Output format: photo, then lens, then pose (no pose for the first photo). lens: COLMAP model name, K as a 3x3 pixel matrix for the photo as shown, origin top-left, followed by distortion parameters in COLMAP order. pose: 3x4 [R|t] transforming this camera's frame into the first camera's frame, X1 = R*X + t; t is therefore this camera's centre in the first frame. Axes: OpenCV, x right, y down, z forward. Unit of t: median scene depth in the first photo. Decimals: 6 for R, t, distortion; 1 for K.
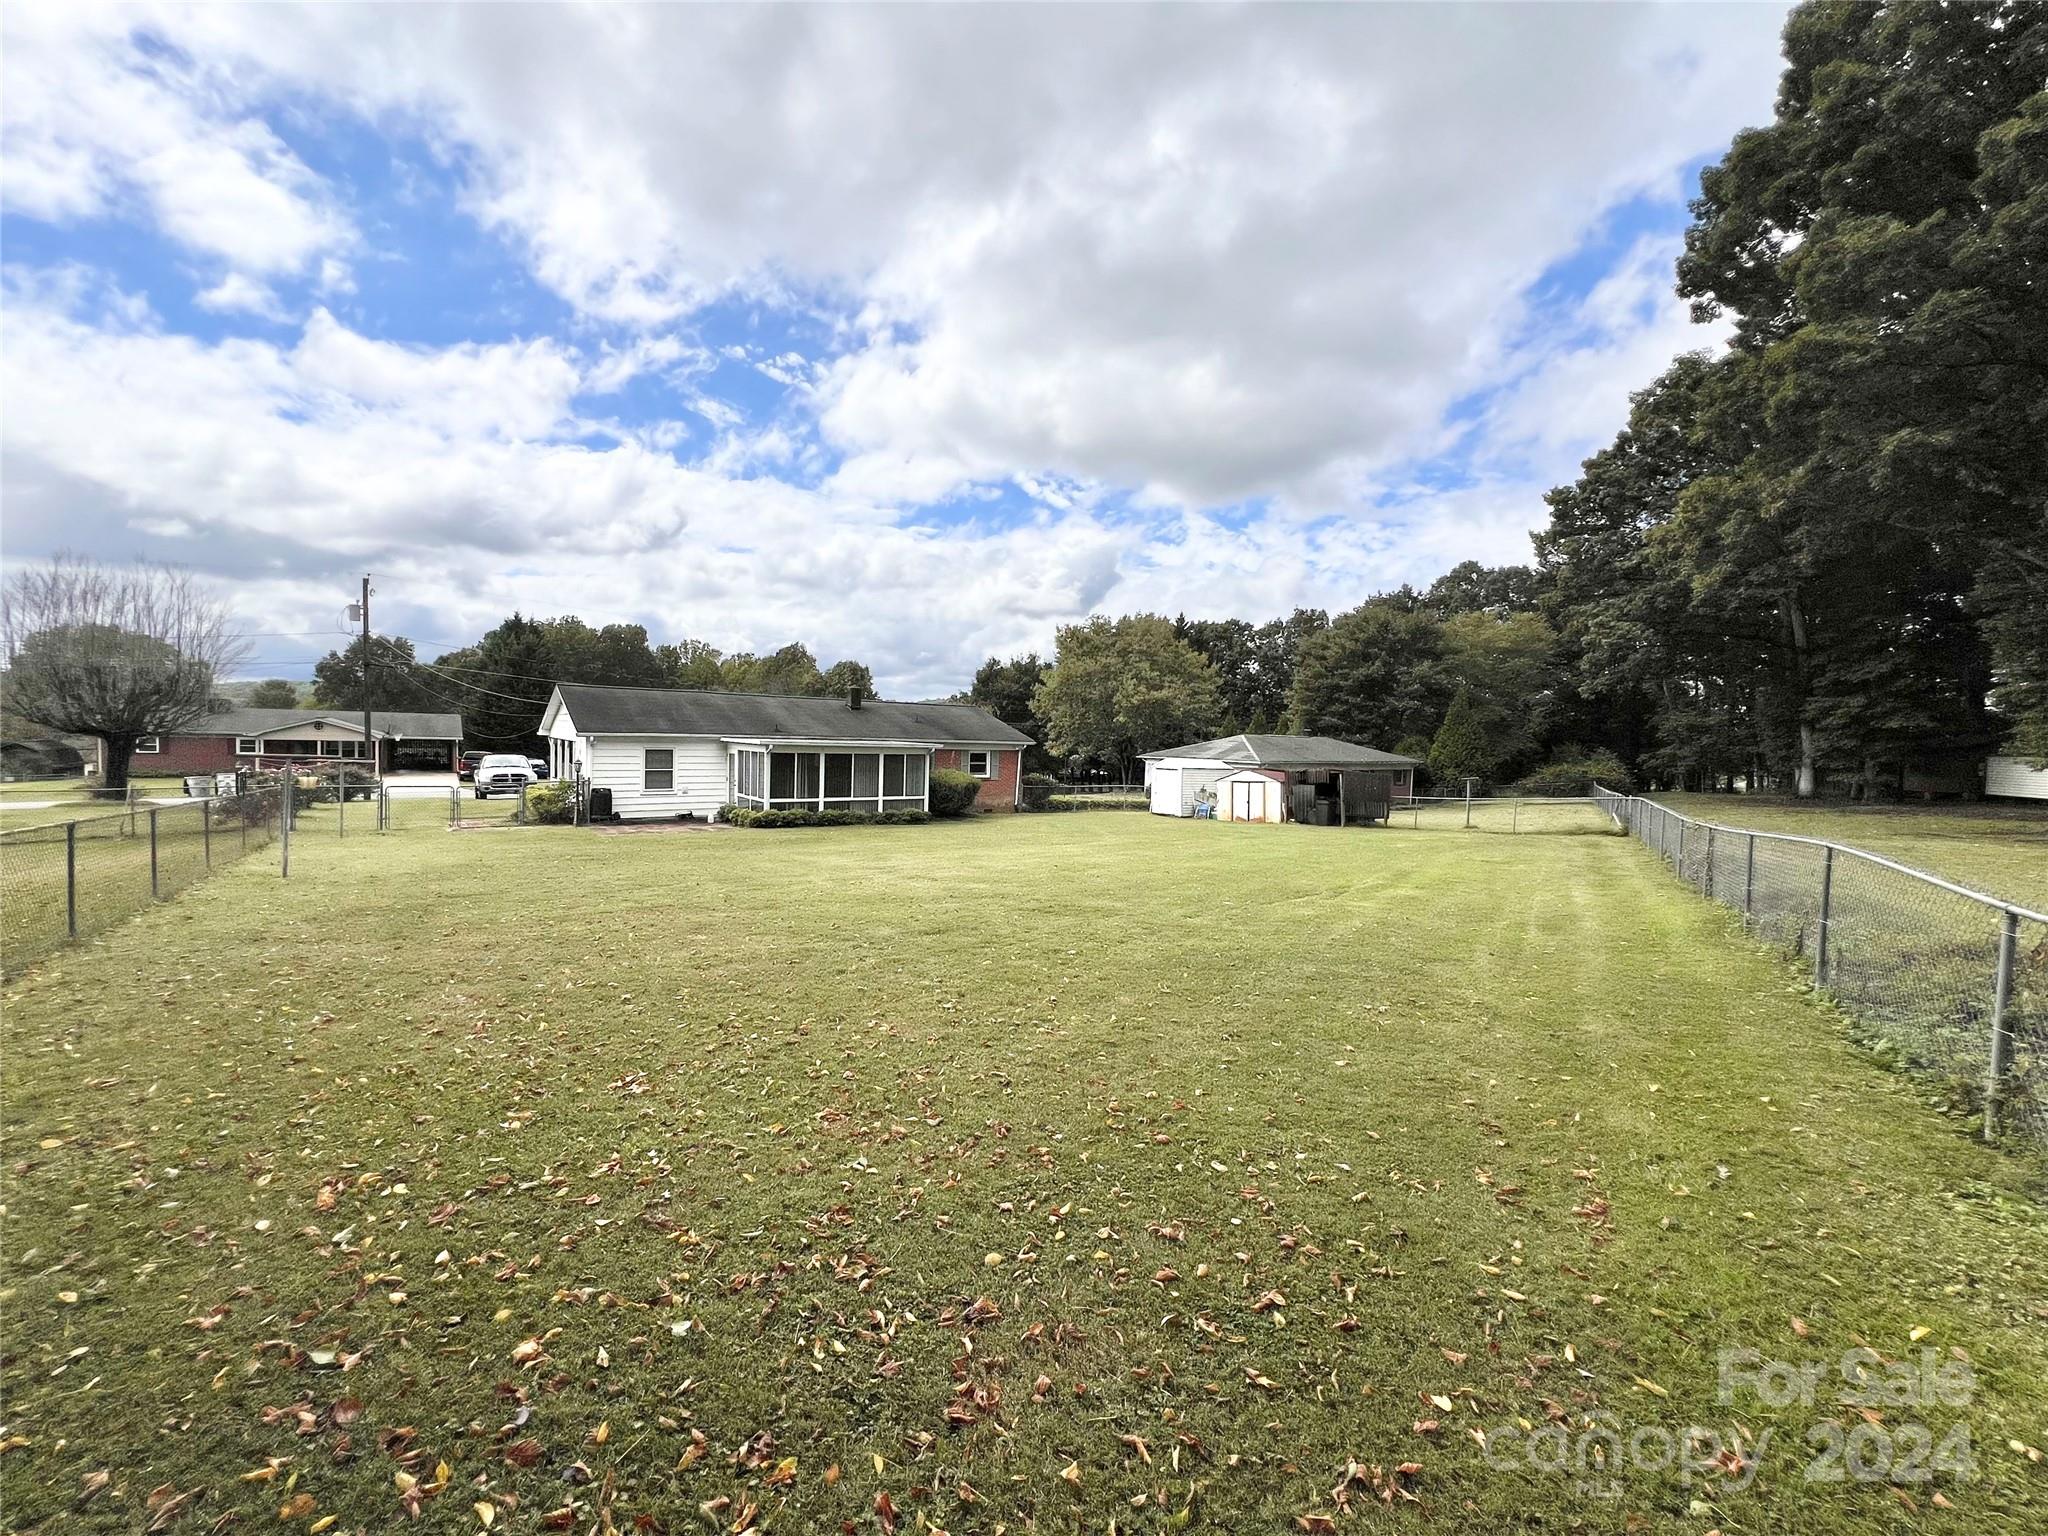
lens RADIAL K [[821.7, 0, 1021.4], [0, 821.7, 762.6], [0, 0, 1]] dist [-0.001741, 0.000113]
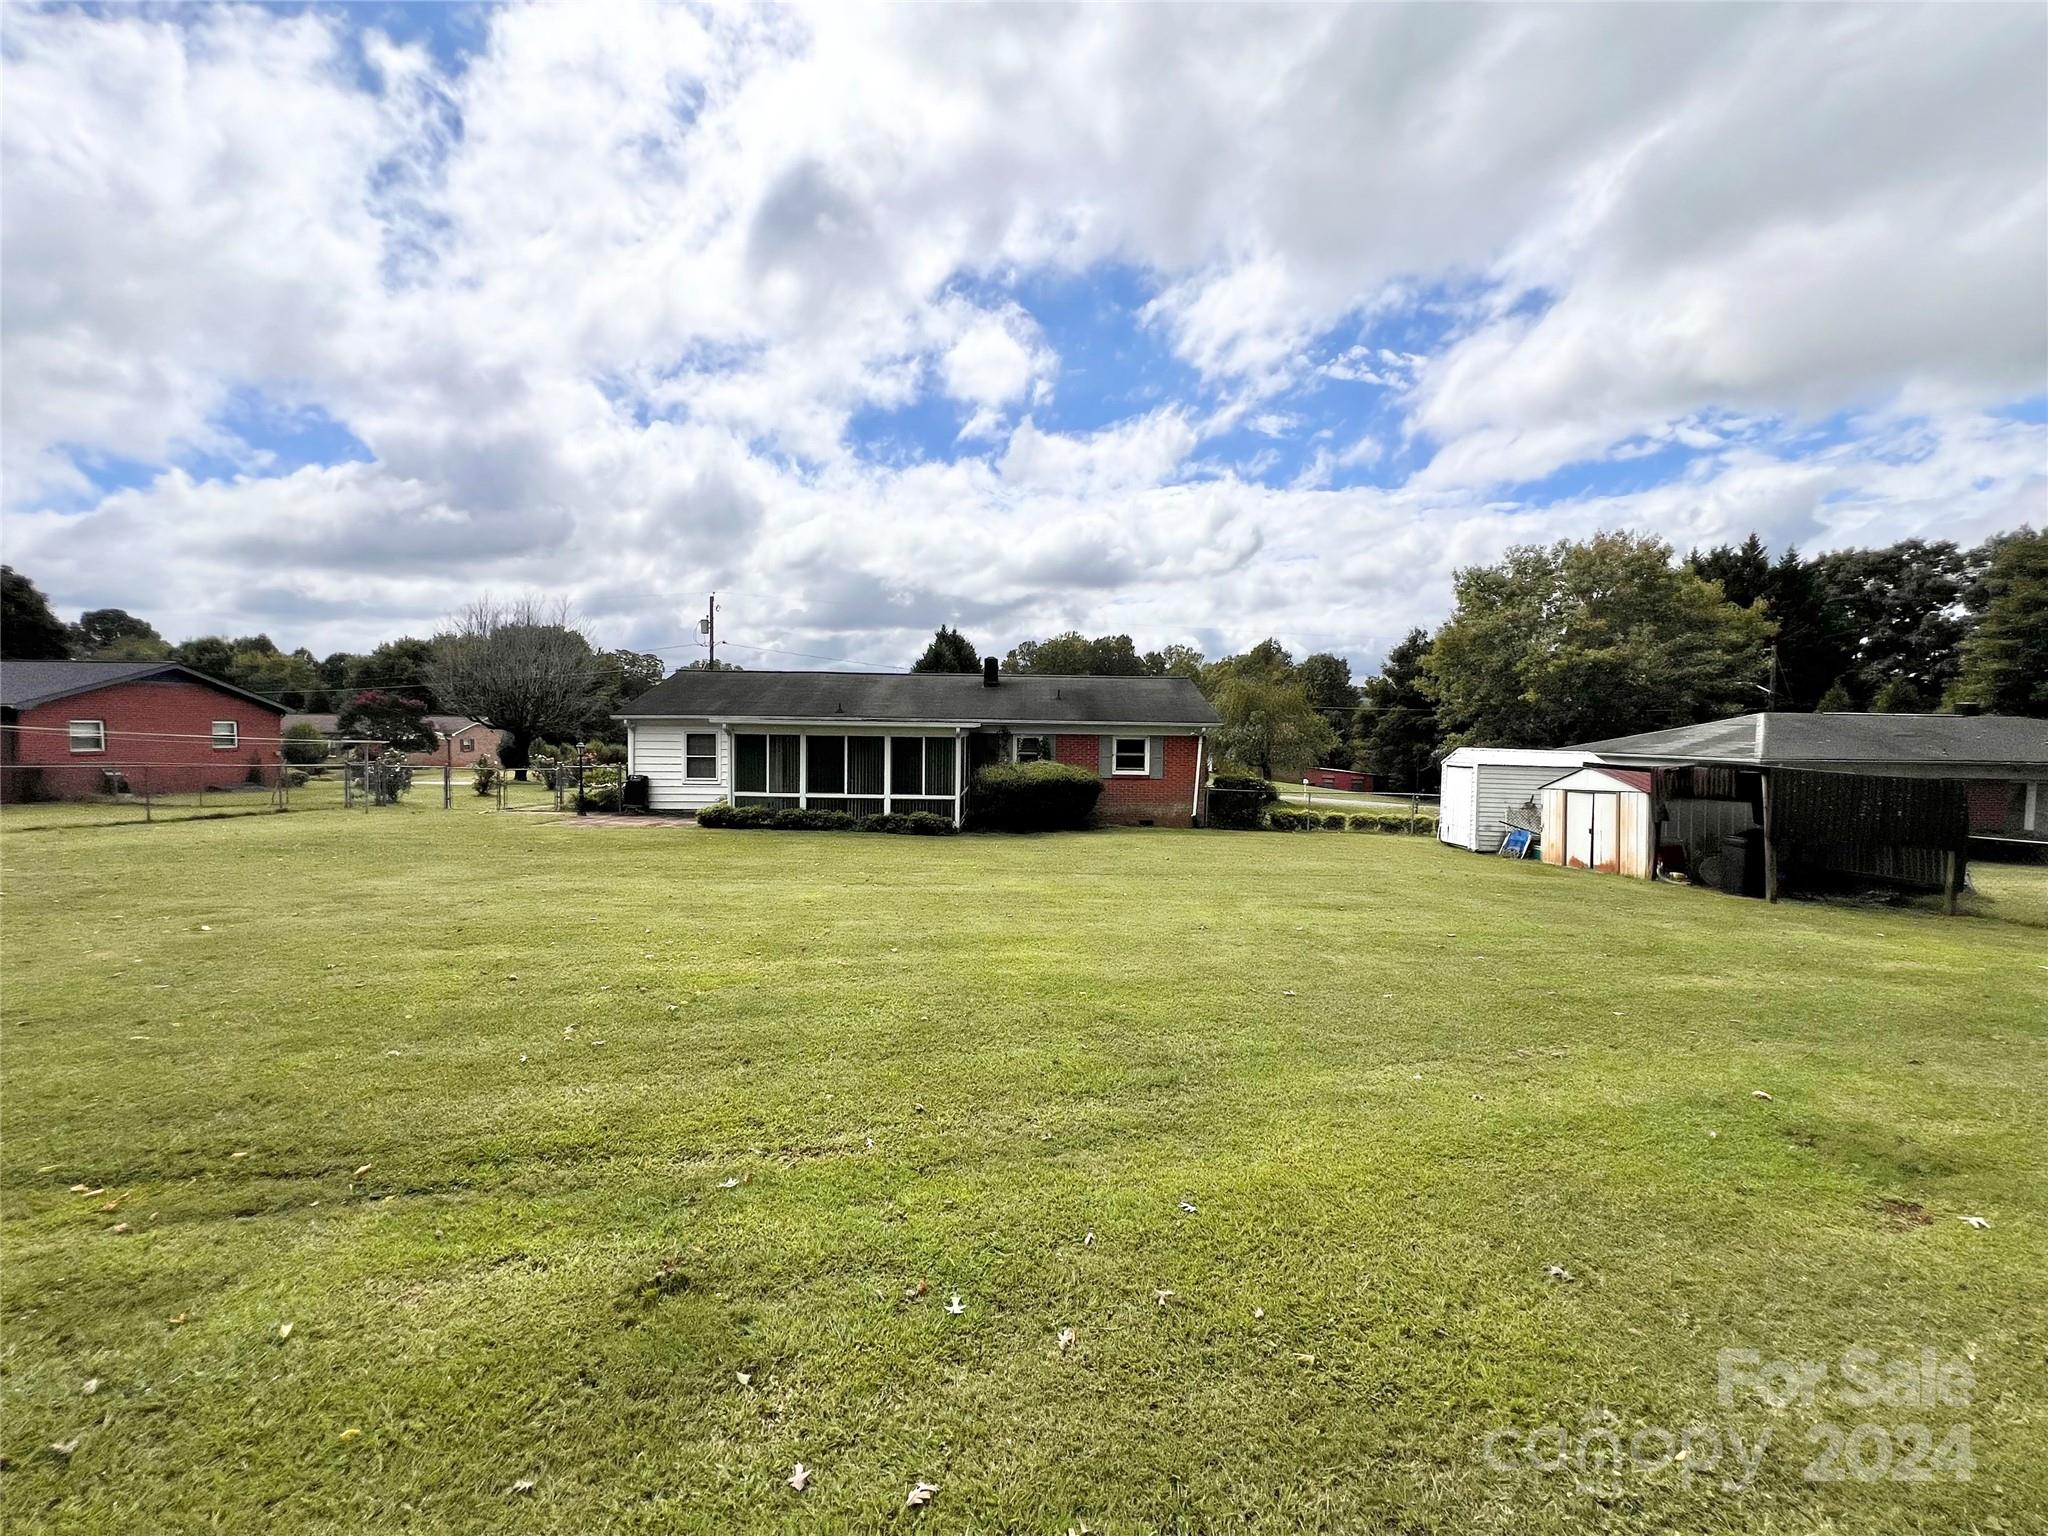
lens RADIAL K [[821.7, 0, 1021.4], [0, 821.7, 762.6], [0, 0, 1]] dist [-0.001741, 0.000113]
pose [[0.808857, 0.007449, -0.587958, 0.286683], [-0.010962, 0.999937, -0.002412, 0.010460], [0.587903, 0.008397, 0.808888, 0.373196]]
